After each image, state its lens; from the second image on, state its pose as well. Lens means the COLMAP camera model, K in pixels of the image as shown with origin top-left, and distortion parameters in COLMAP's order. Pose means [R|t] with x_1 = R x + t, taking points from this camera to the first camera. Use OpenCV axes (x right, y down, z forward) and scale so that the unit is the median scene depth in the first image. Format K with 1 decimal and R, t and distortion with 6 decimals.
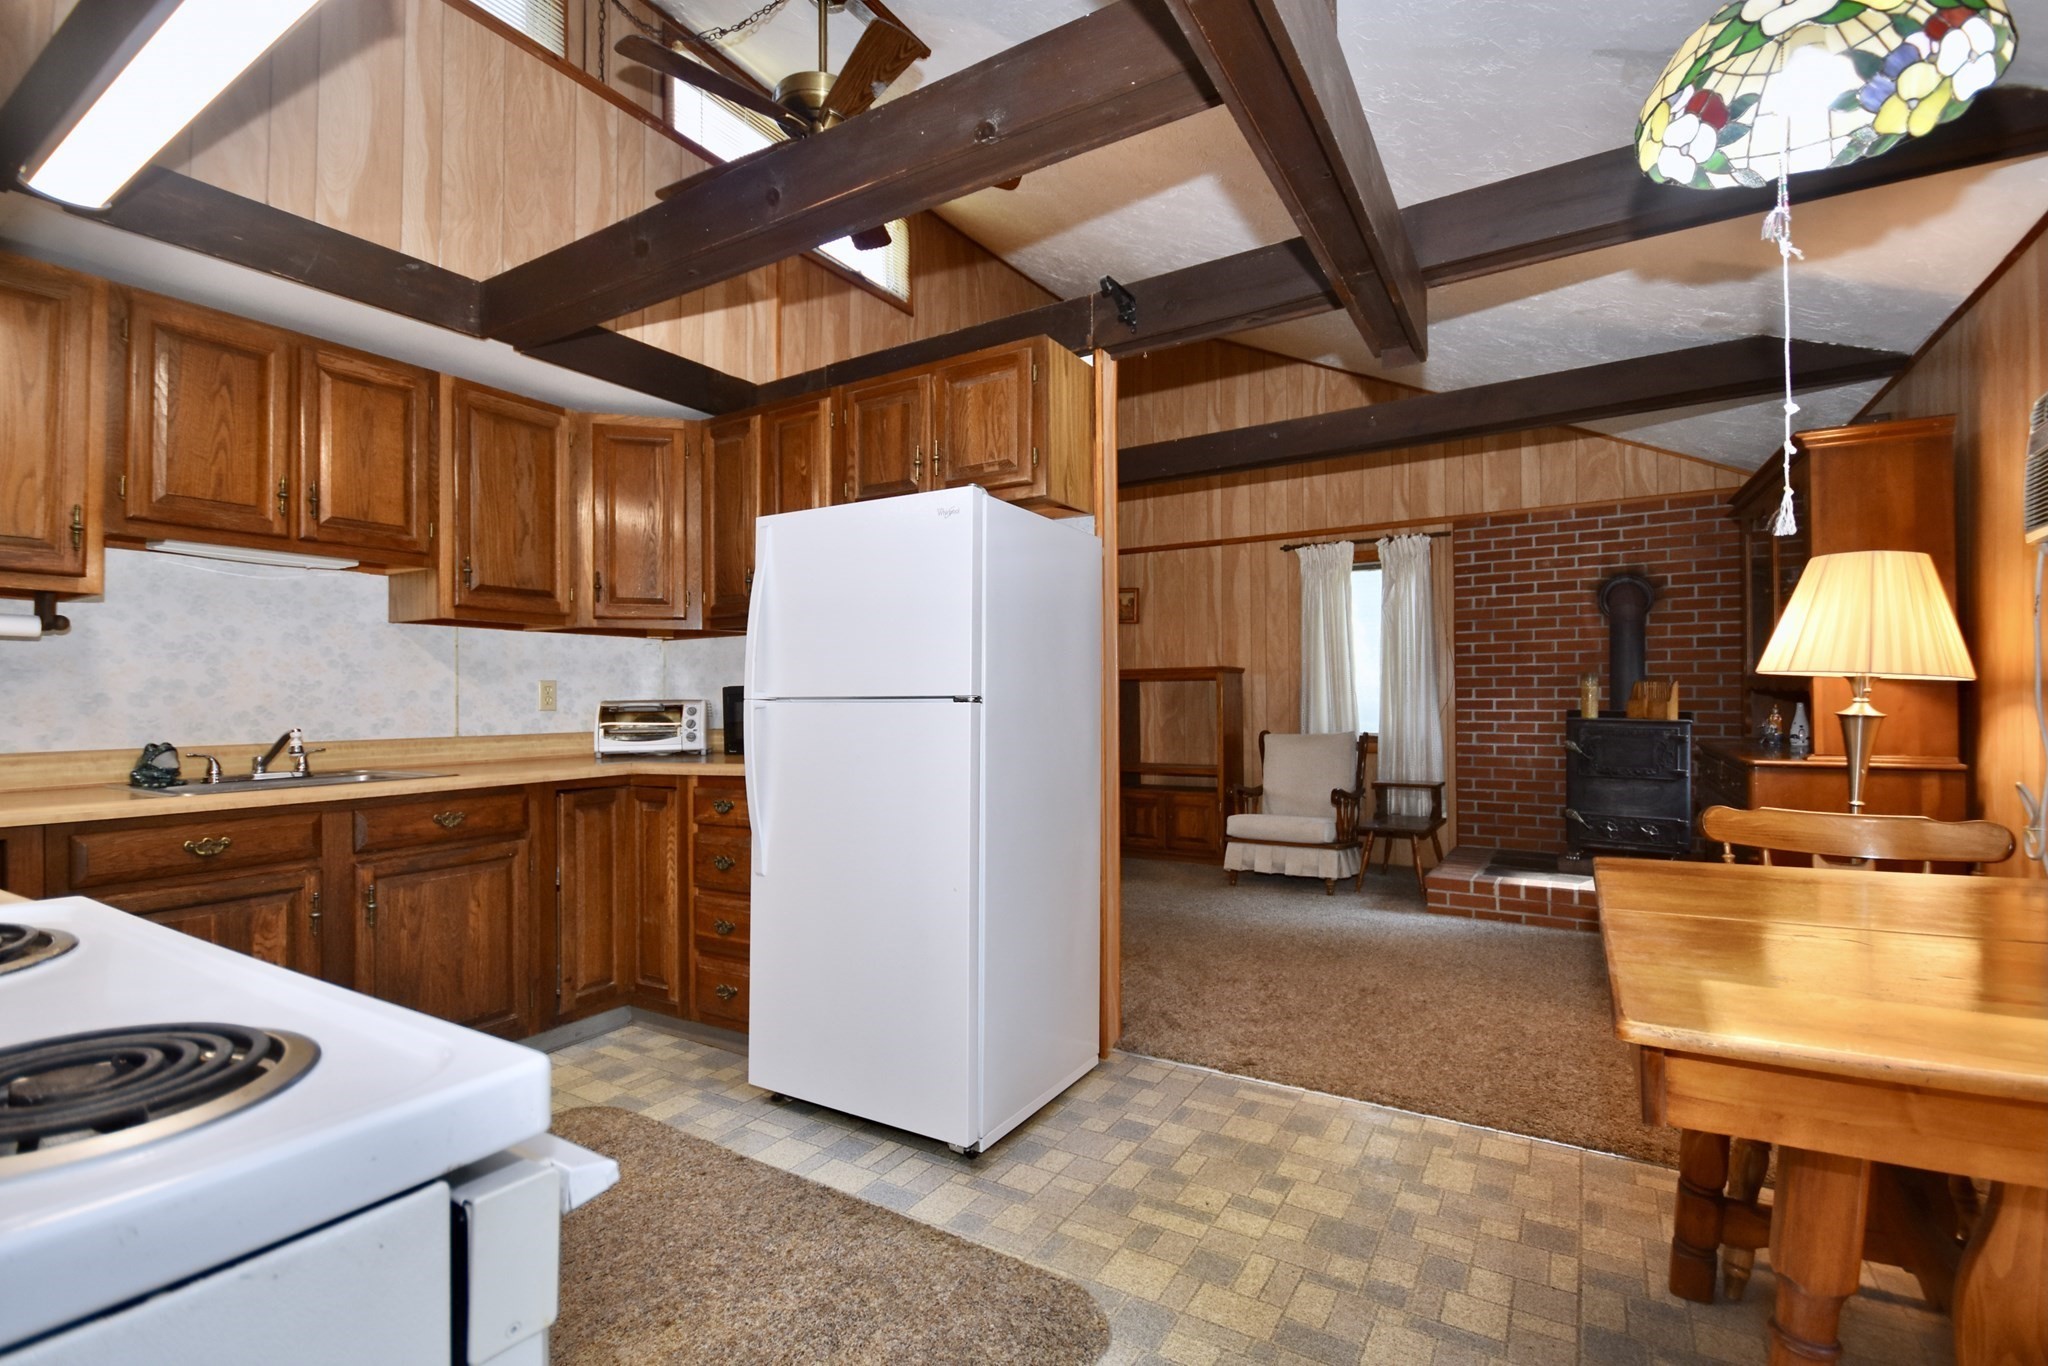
lens RADIAL K [[899.8, 0, 1018.3], [0, 899.8, 681.1], [0, 0, 1]] dist [-0.000176, -0.004491]
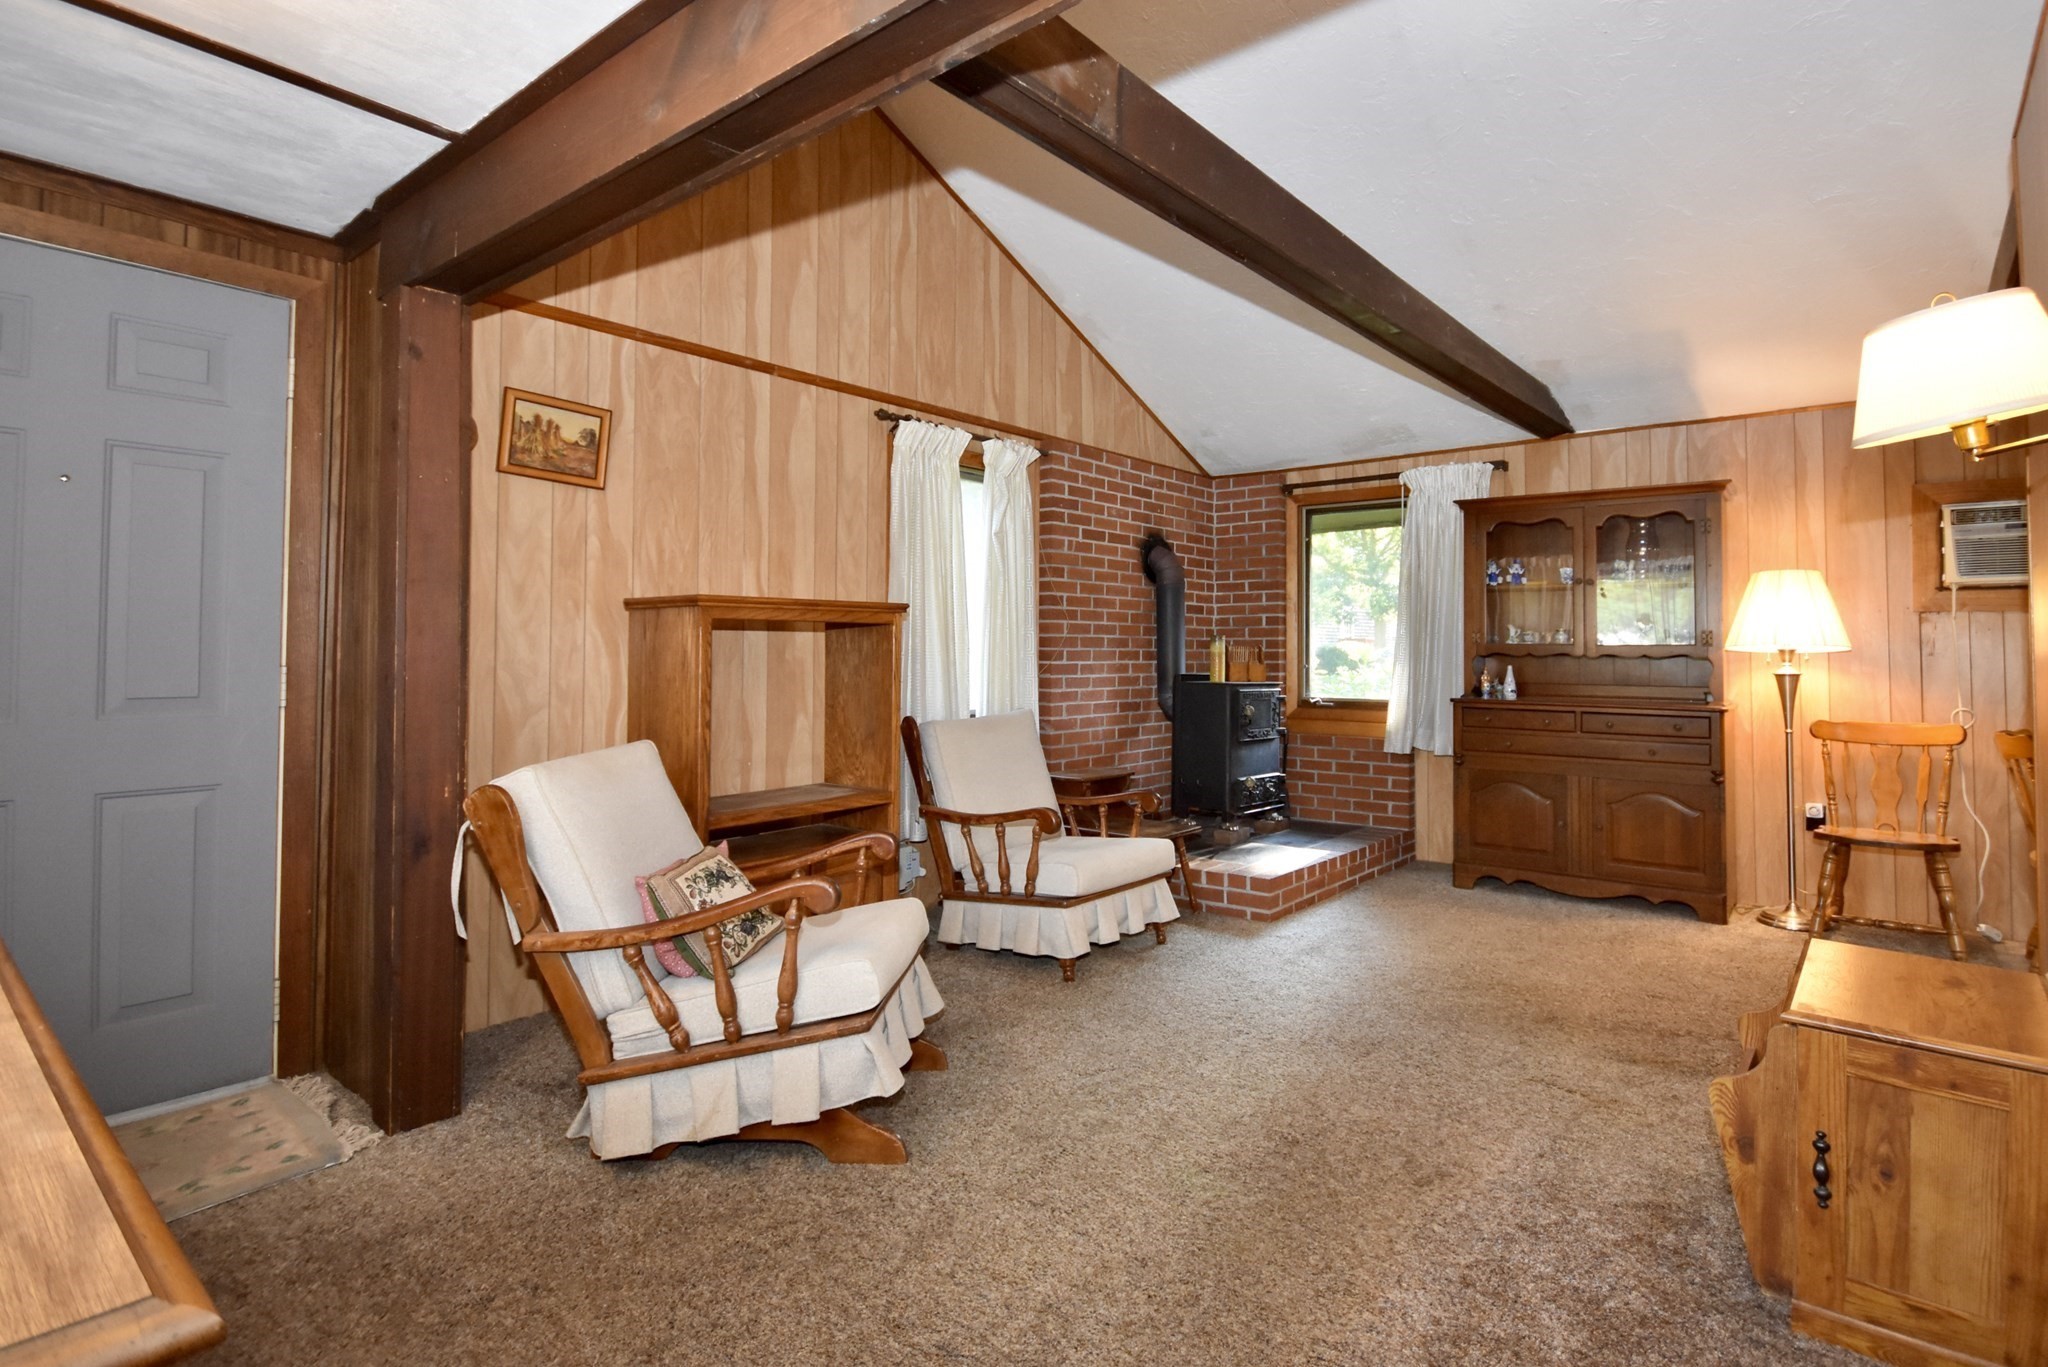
lens RADIAL K [[1022.0, 0, 1096.5], [0, 1022.0, 622.6], [0, 0, 1]] dist [-0.016216, -0.000317]
pose [[0.102067, 0.037954, 0.994053, -0.421743], [-0.020475, 0.999140, -0.036046, 0.016917], [-0.994567, -0.016674, 0.102756, 0.895101]]
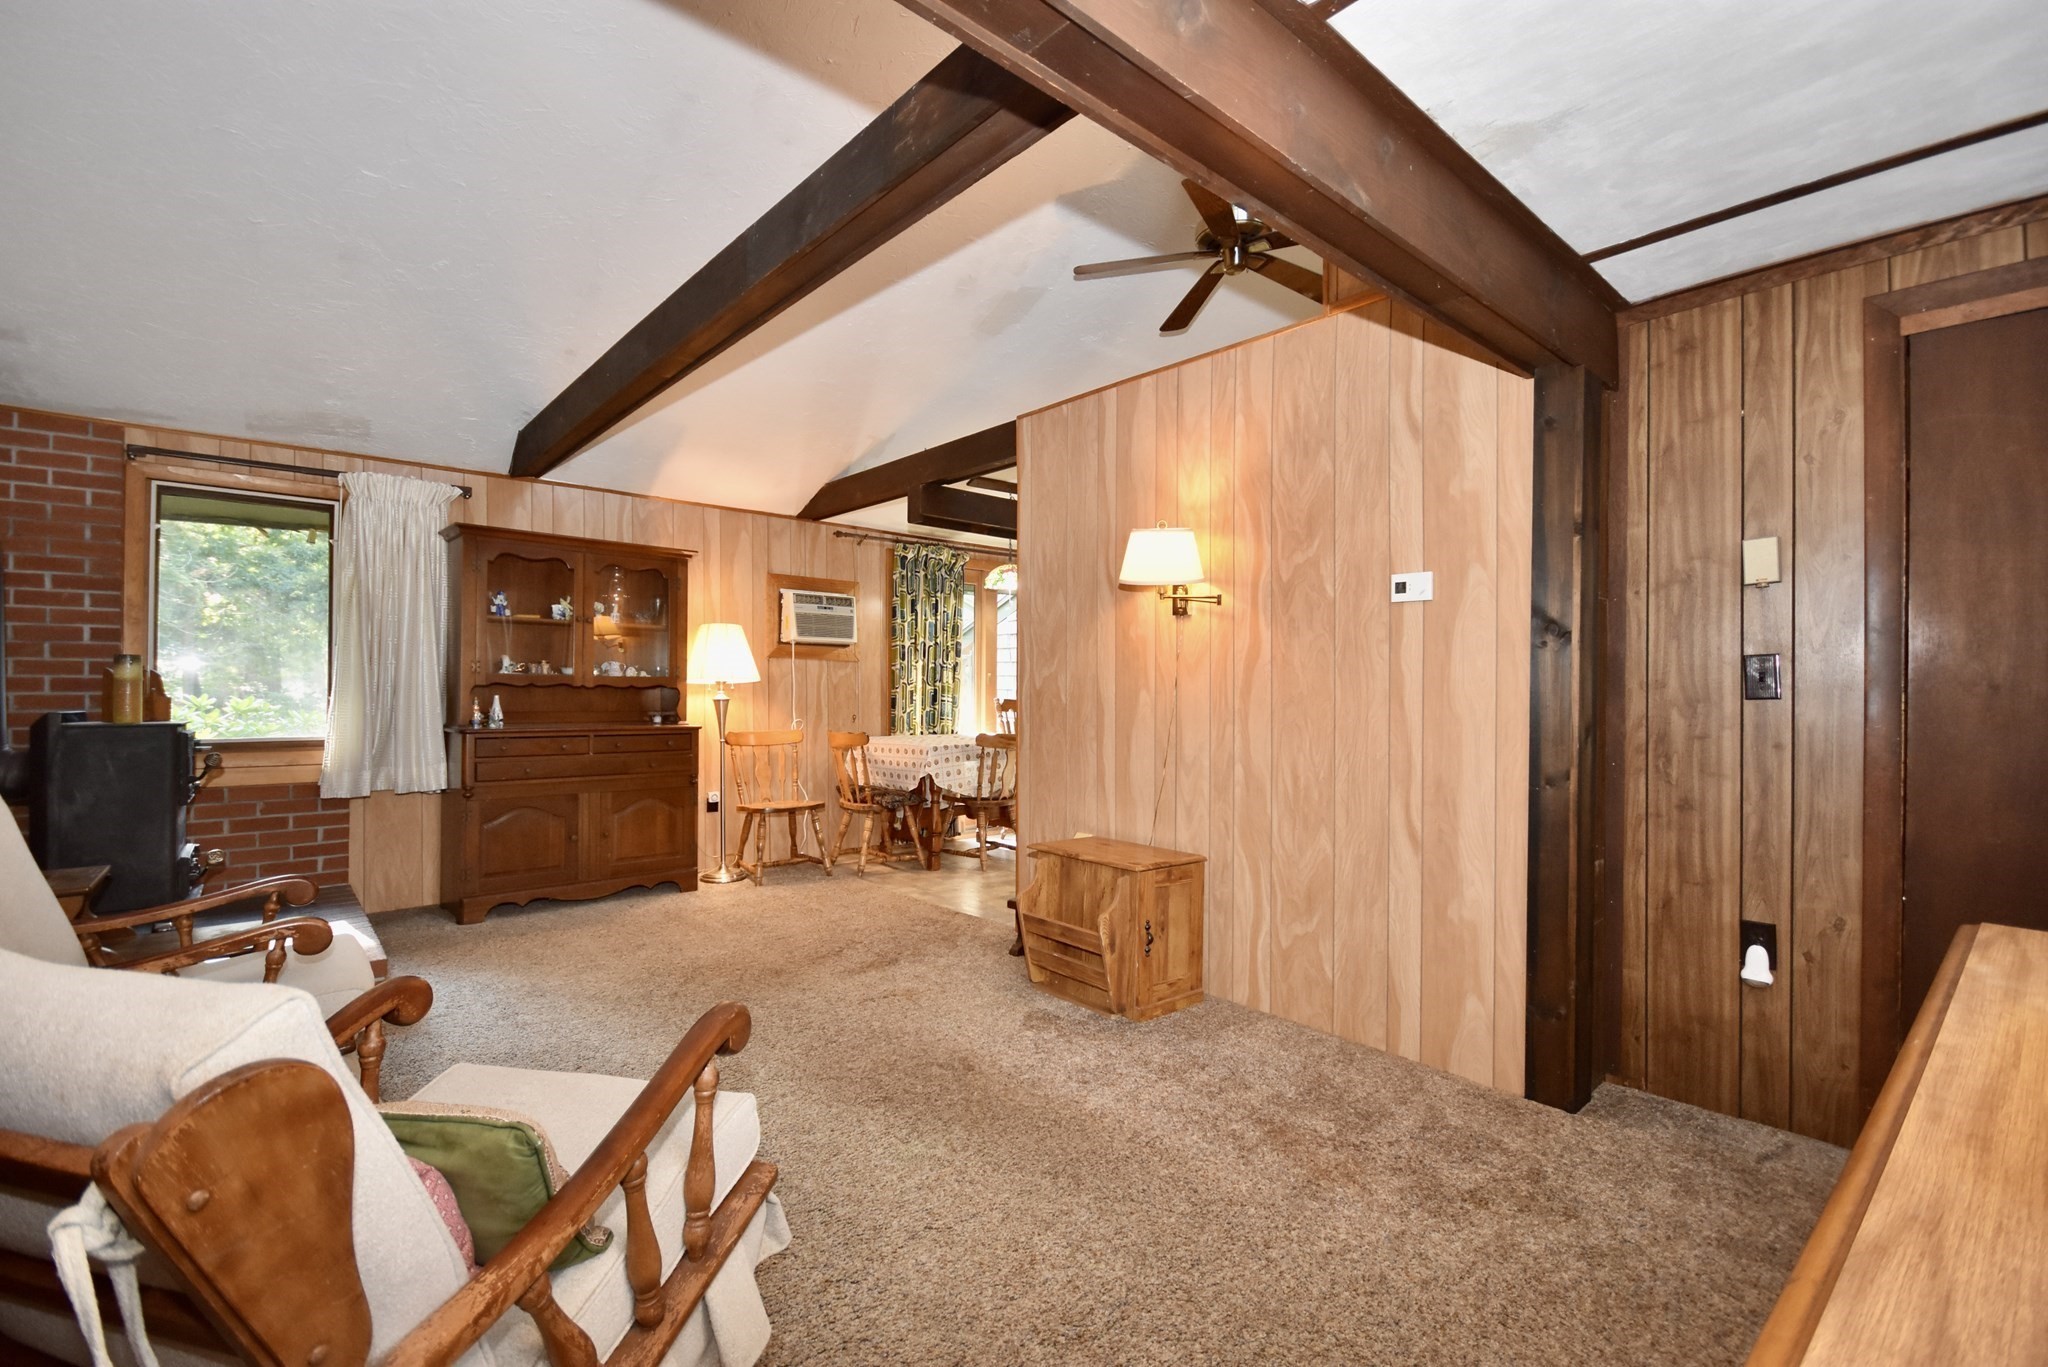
lens RADIAL K [[899.8, 0, 1041.8], [0, 899.8, 690.9], [0, 0, 1]] dist [-0.000176, -0.004491]
pose [[-0.963215, 0.001099, 0.268731, -0.171873], [-0.002980, 0.999887, -0.014768, 0.021680], [-0.268717, -0.015026, -0.963102, 1.271525]]
